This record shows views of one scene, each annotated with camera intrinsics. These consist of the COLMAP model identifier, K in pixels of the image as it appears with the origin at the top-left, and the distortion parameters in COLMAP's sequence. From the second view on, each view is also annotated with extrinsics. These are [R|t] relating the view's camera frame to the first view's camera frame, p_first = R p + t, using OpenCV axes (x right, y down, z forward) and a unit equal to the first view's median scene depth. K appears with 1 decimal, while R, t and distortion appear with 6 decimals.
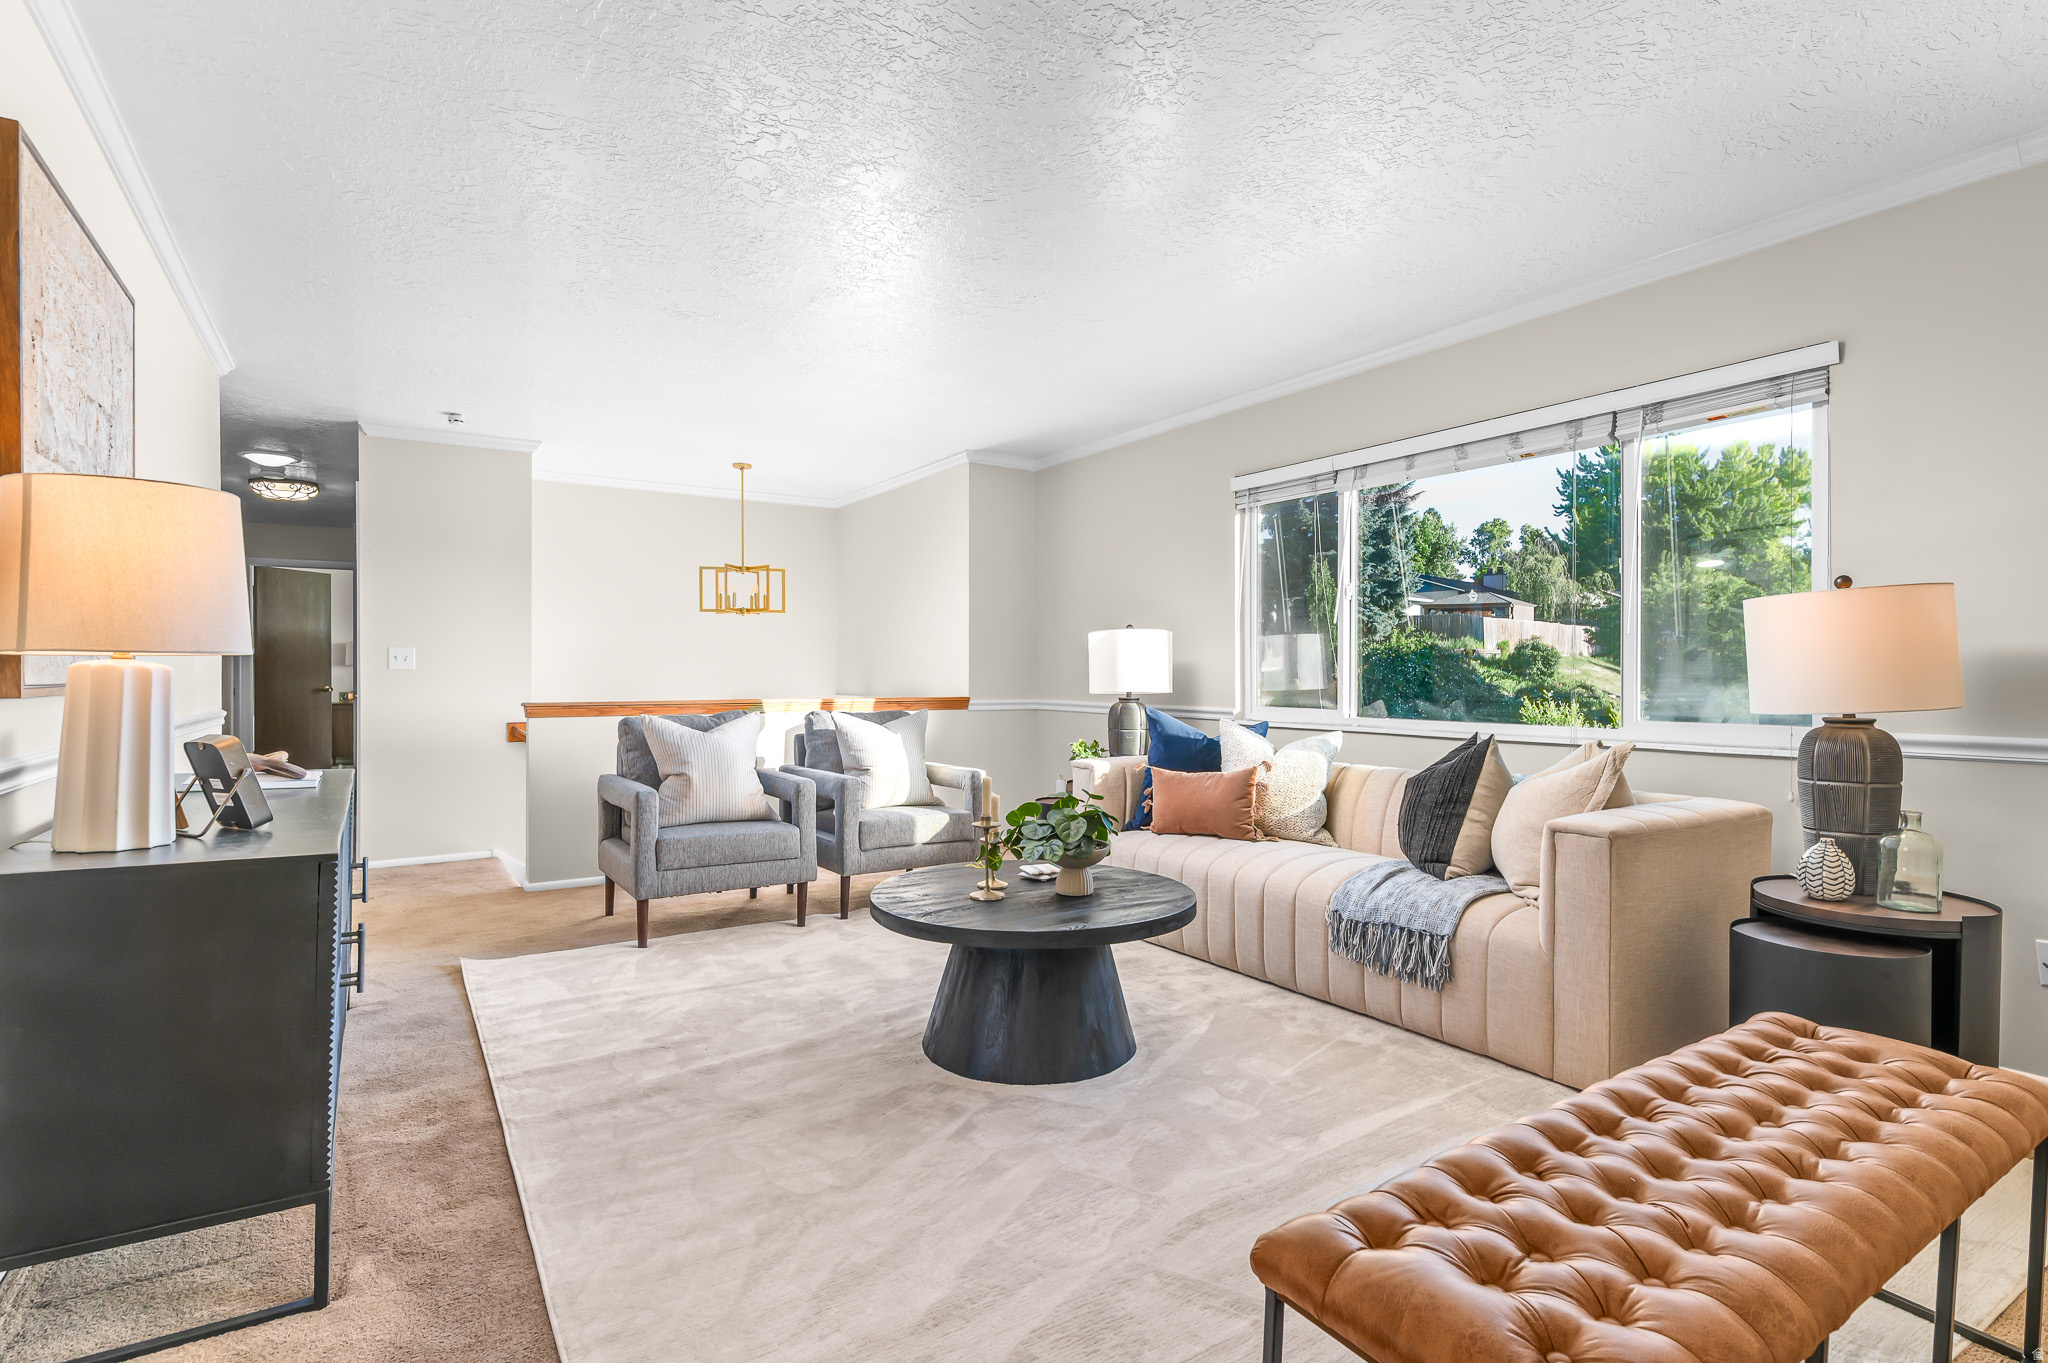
lens RADIAL K [[1020.2, 0, 1024.0], [0, 1020.2, 681.5], [0, 0, 1]] dist [0.000441, -0.000004]
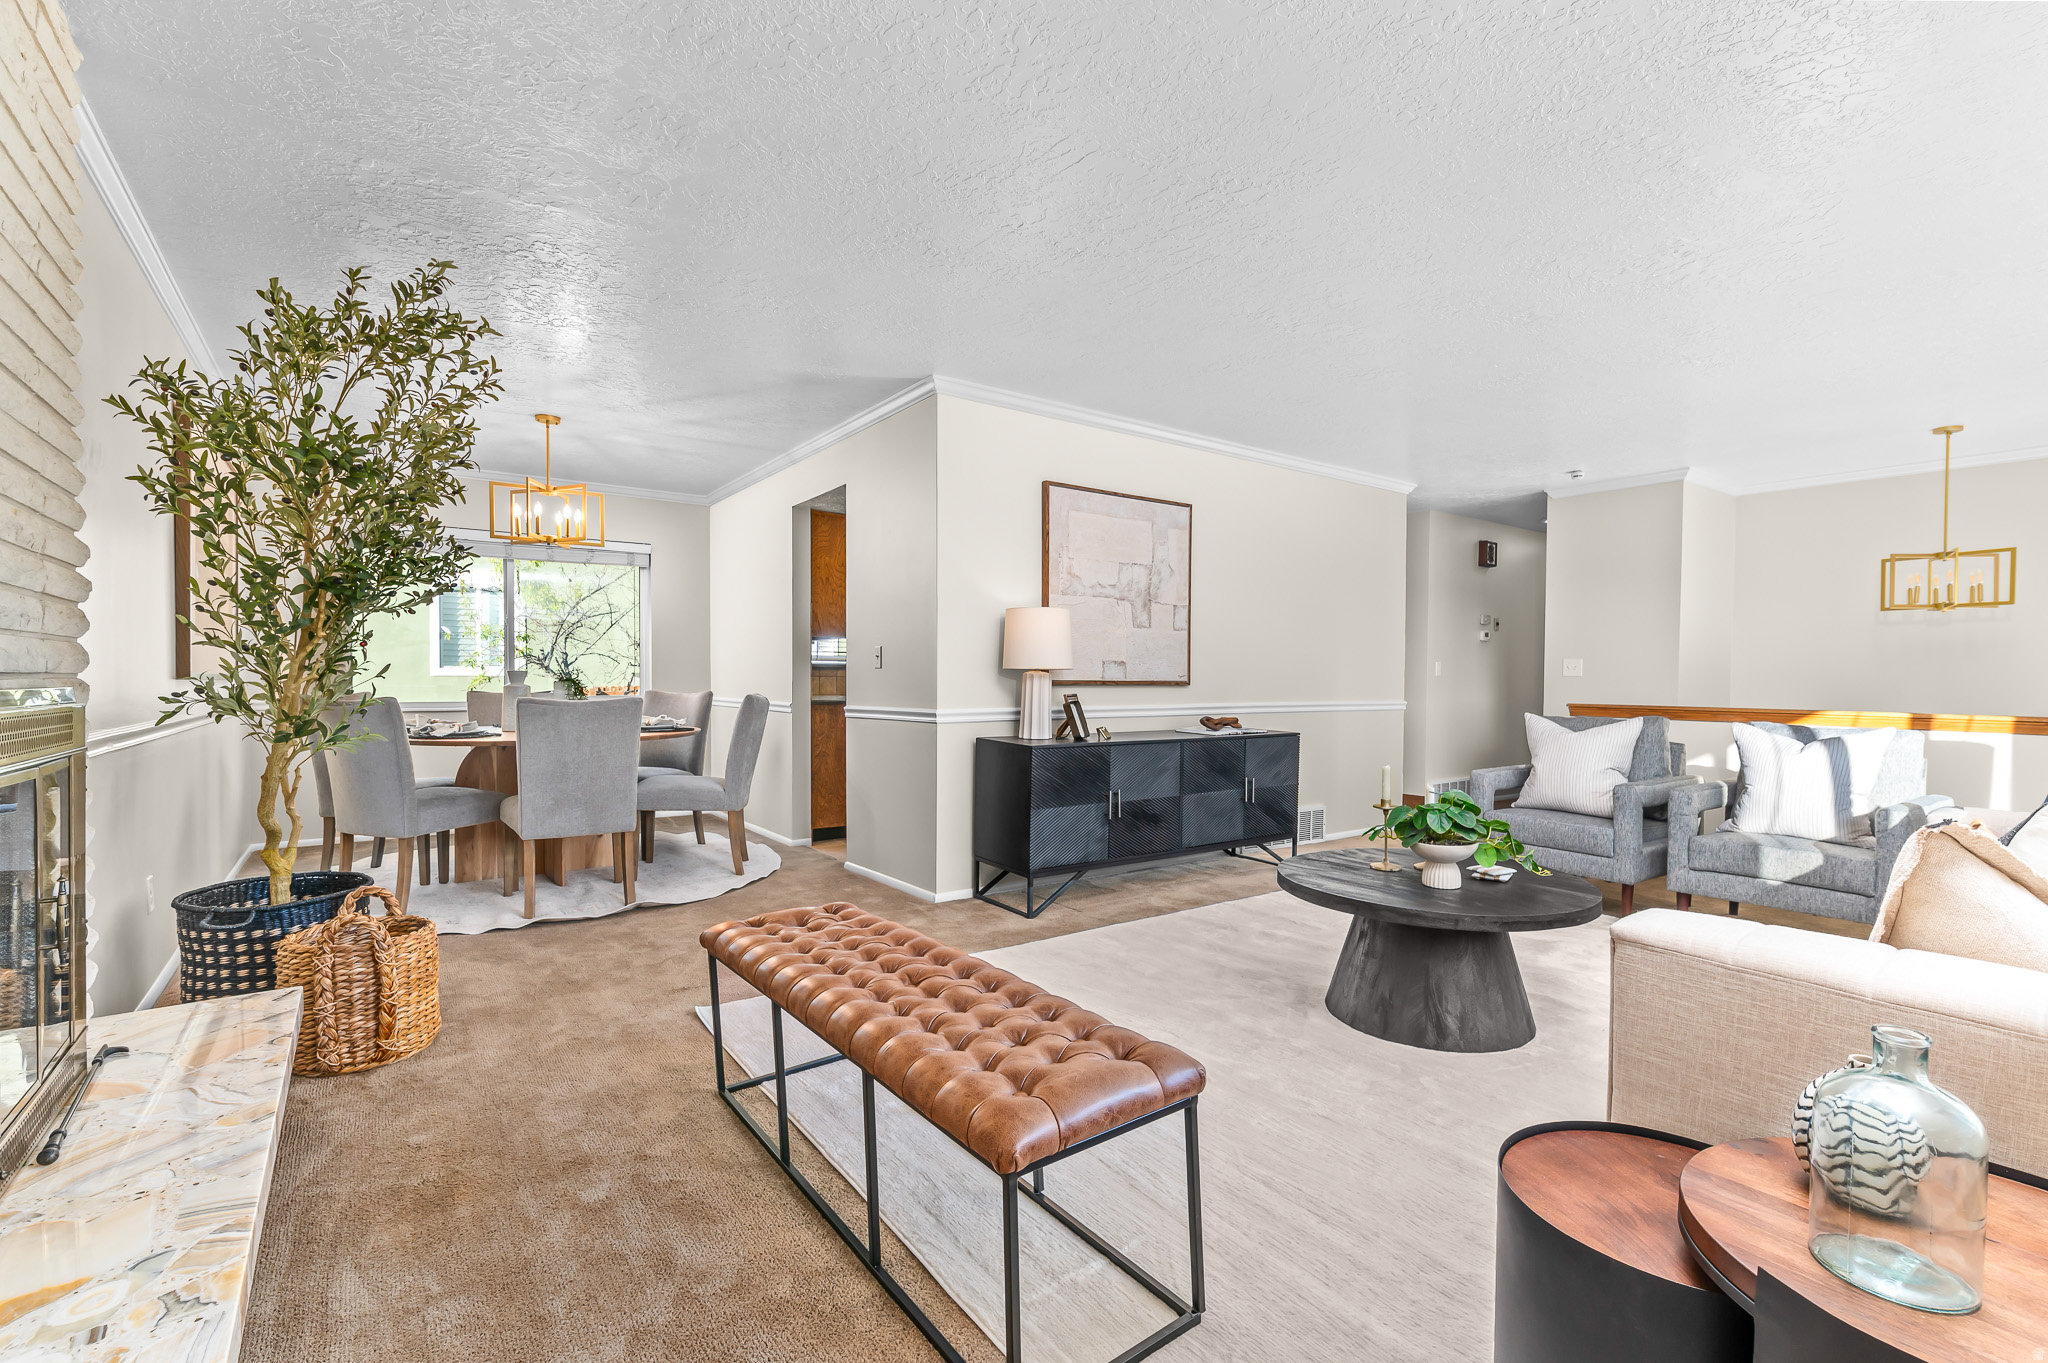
lens RADIAL K [[912.9, 0, 1024.0], [0, 912.9, 681.5], [0, 0, 1]] dist [-0.000203, -0.000001]
pose [[0.055586, 0.011823, -0.998384, 0.664522], [-0.011363, 0.999873, 0.011208, -0.011605], [0.998389, 0.010722, 0.055714, 0.337227]]
